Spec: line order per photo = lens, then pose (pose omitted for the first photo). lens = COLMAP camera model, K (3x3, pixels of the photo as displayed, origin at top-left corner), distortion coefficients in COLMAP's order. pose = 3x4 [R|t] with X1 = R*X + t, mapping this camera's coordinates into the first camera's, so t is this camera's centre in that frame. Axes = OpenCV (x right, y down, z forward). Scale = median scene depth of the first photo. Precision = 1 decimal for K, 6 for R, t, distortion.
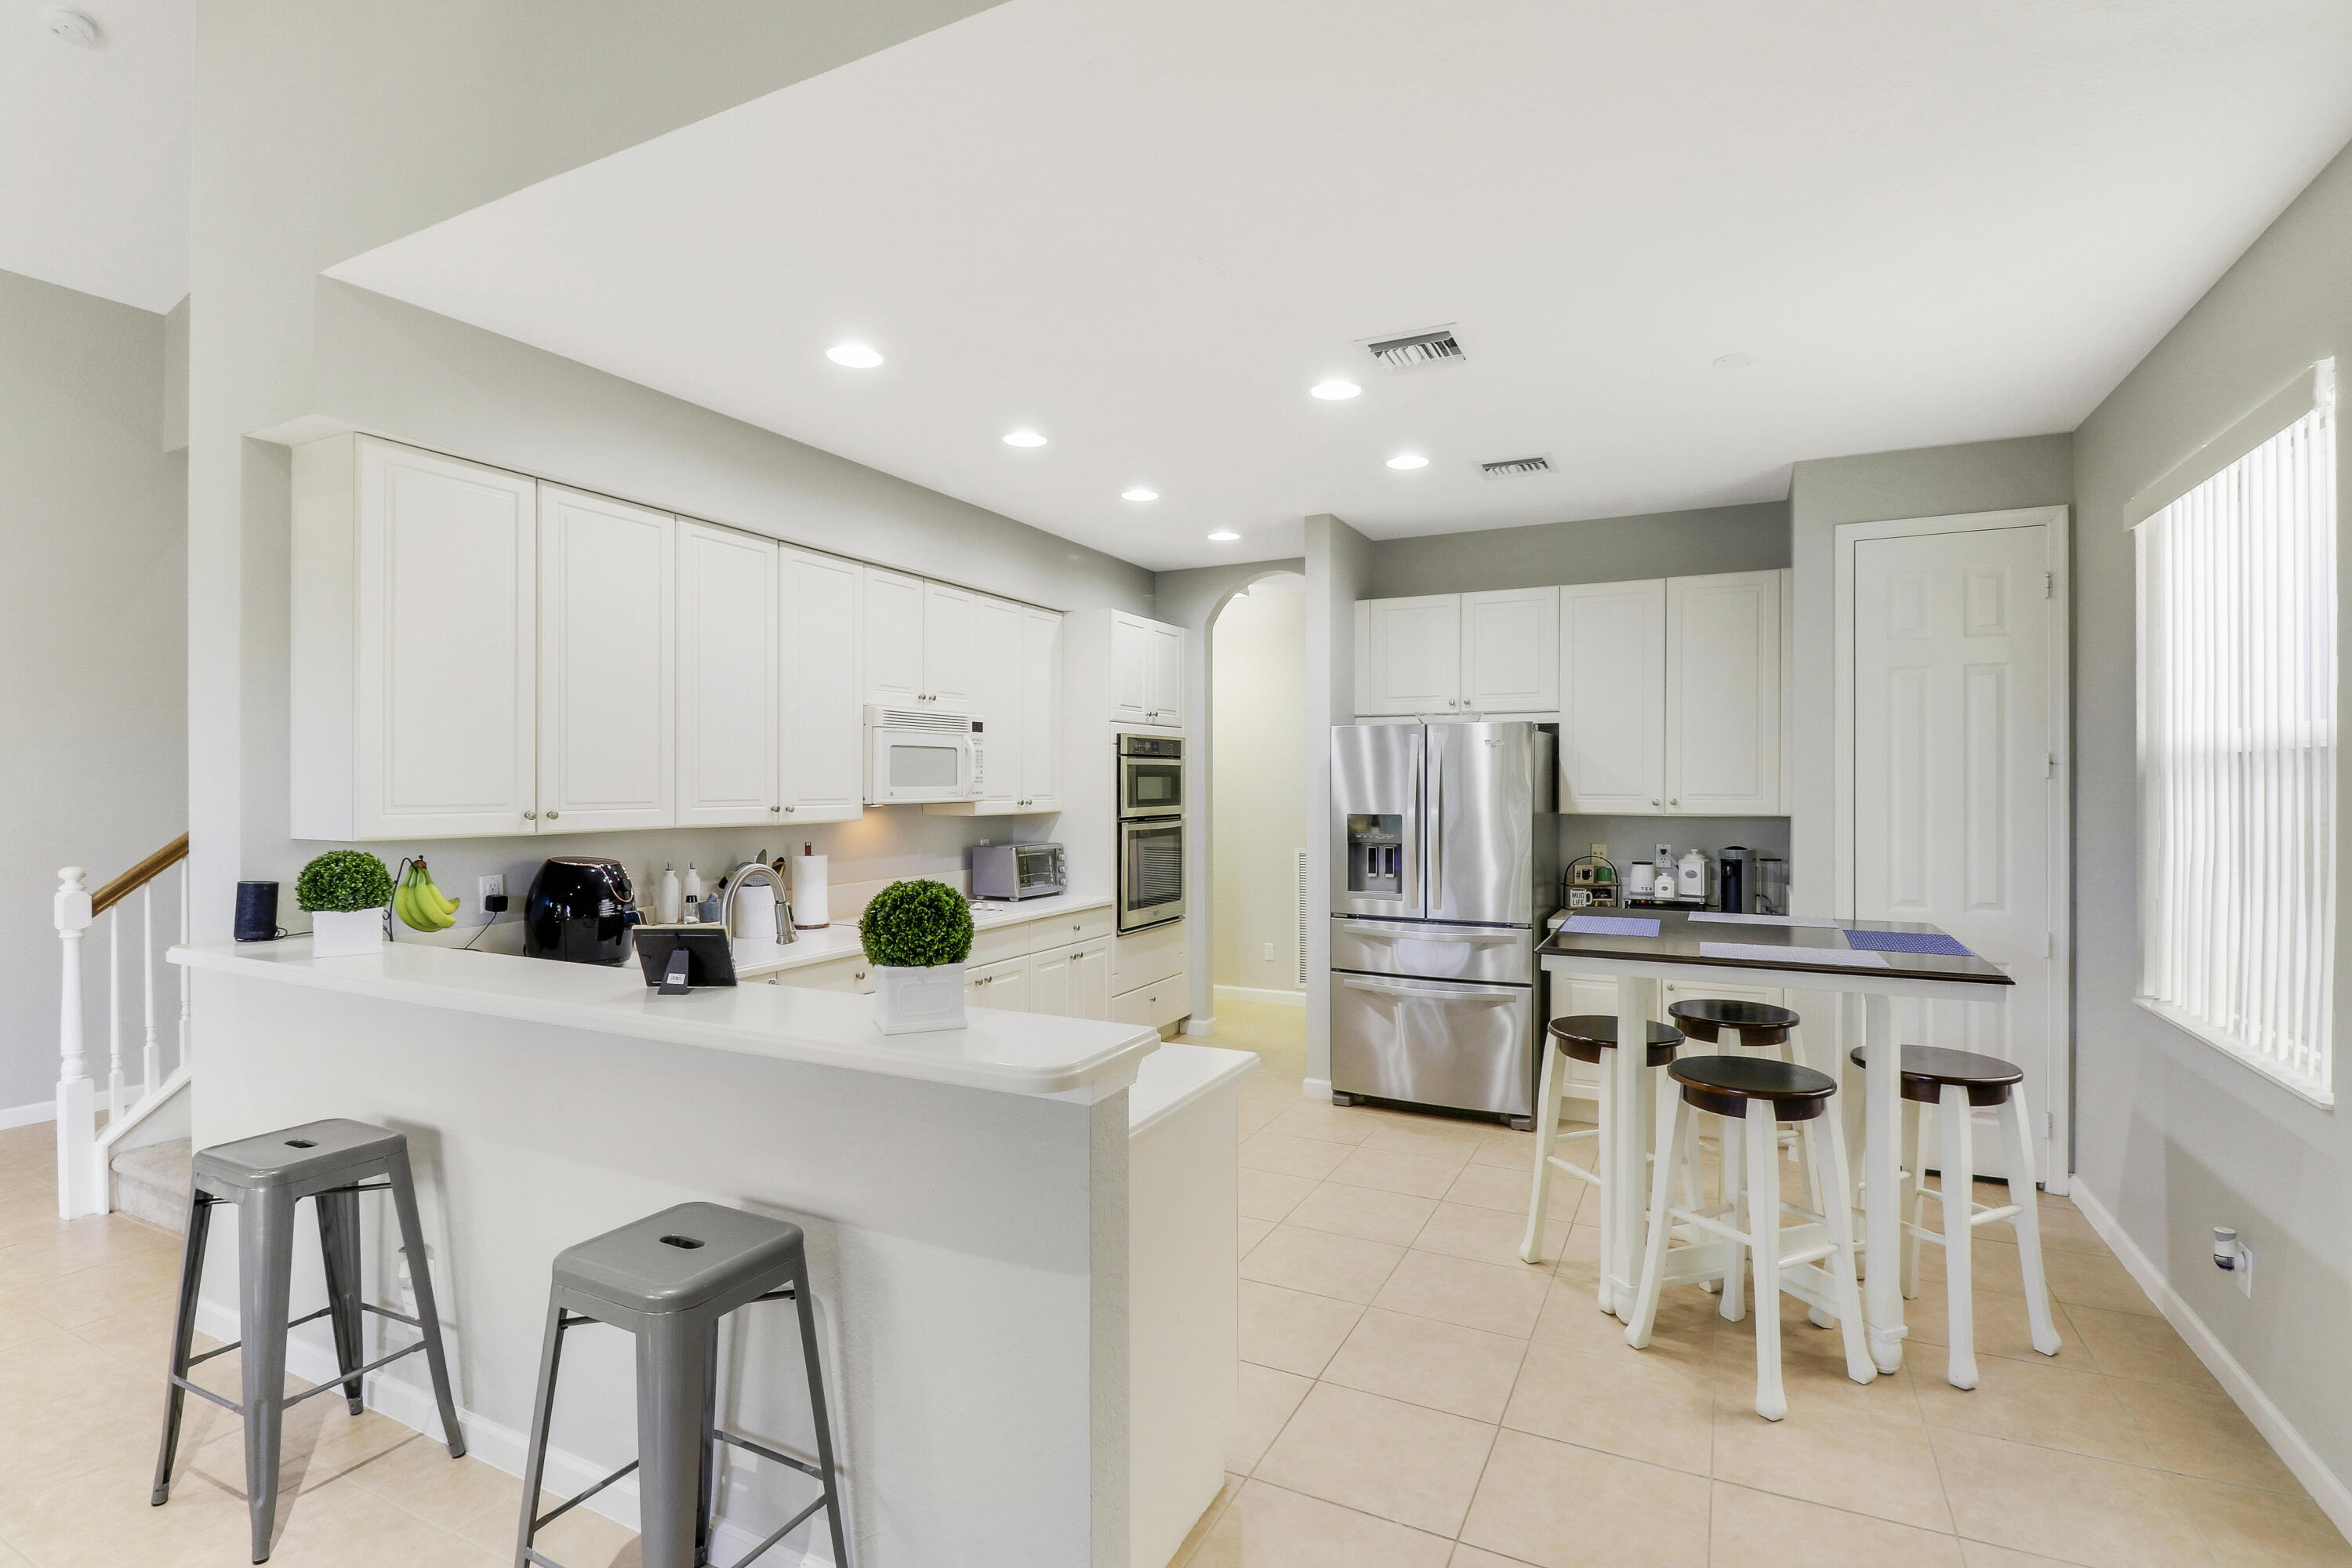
lens RADIAL K [[1078.7, 0, 1183.9], [0, 1078.7, 785.0], [0, 0, 1]] dist [-0.027612, -0.004811]
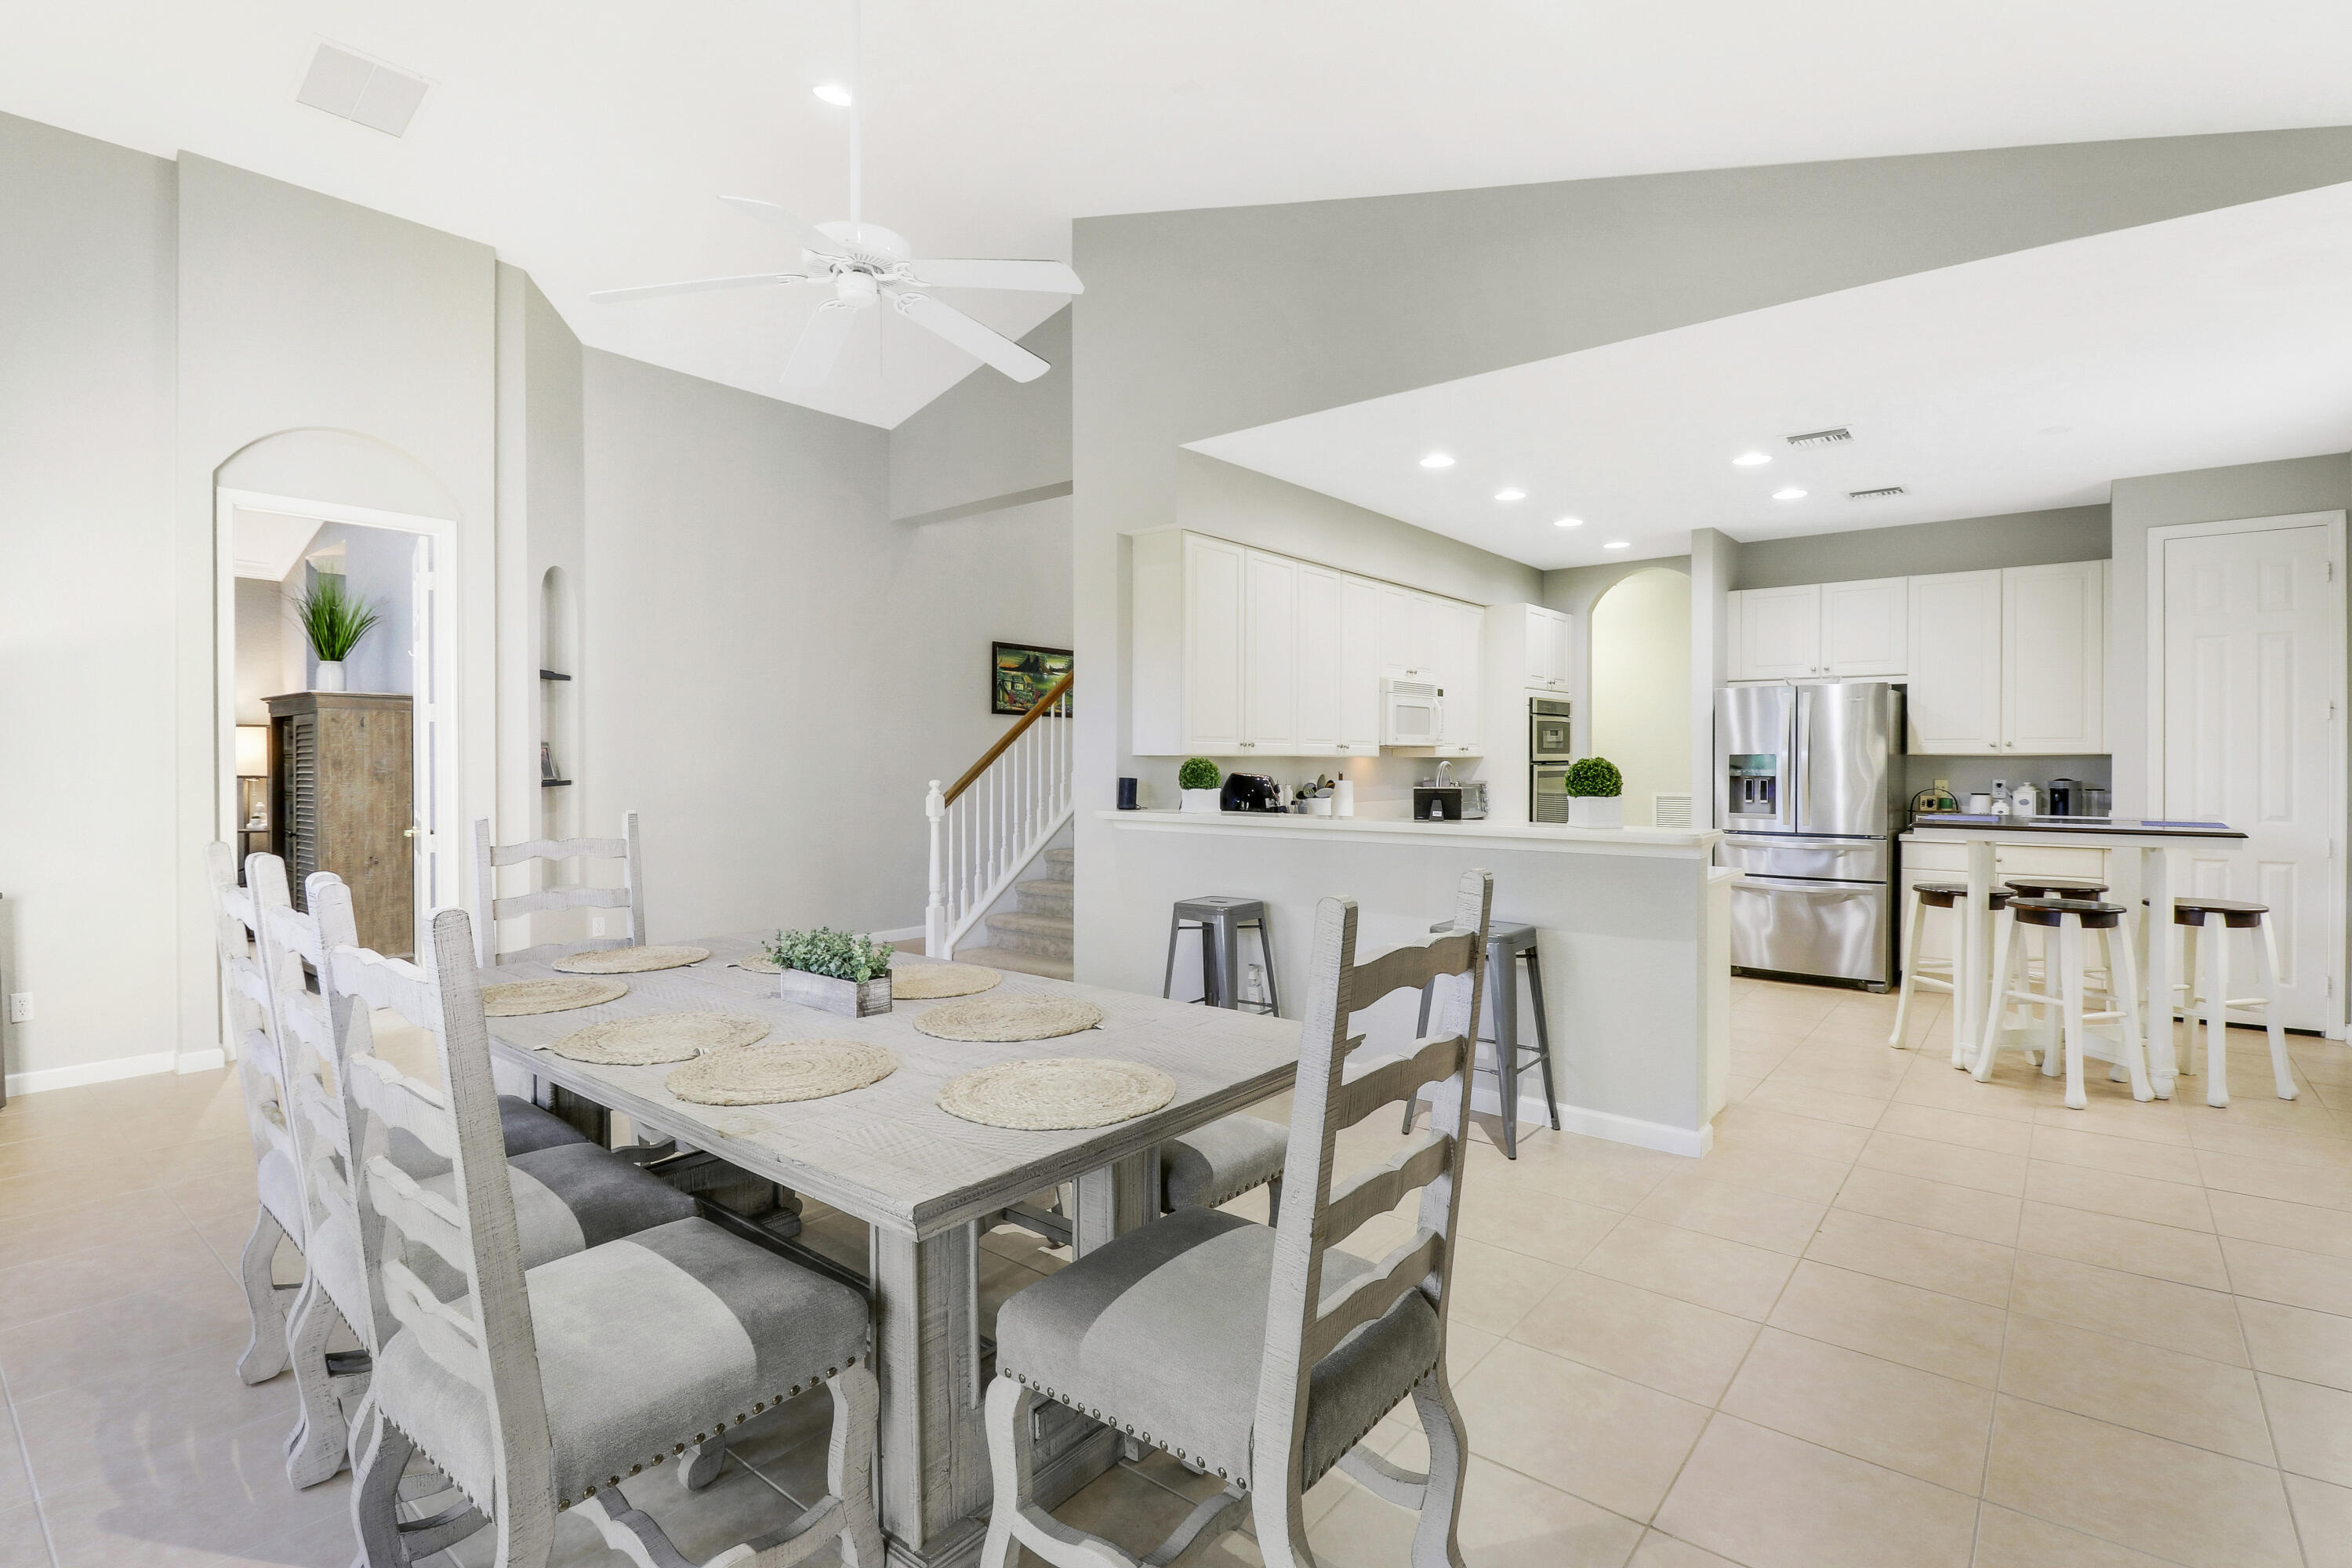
lens RADIAL K [[1078.7, 0, 1163.4], [0, 1078.7, 768.3], [0, 0, 1]] dist [-0.027612, -0.004811]
pose [[0.970203, 0.002259, -0.242284, -0.217606], [-0.000696, 0.999978, 0.006535, 0.037740], [0.242293, -0.006172, 0.970183, -0.472866]]
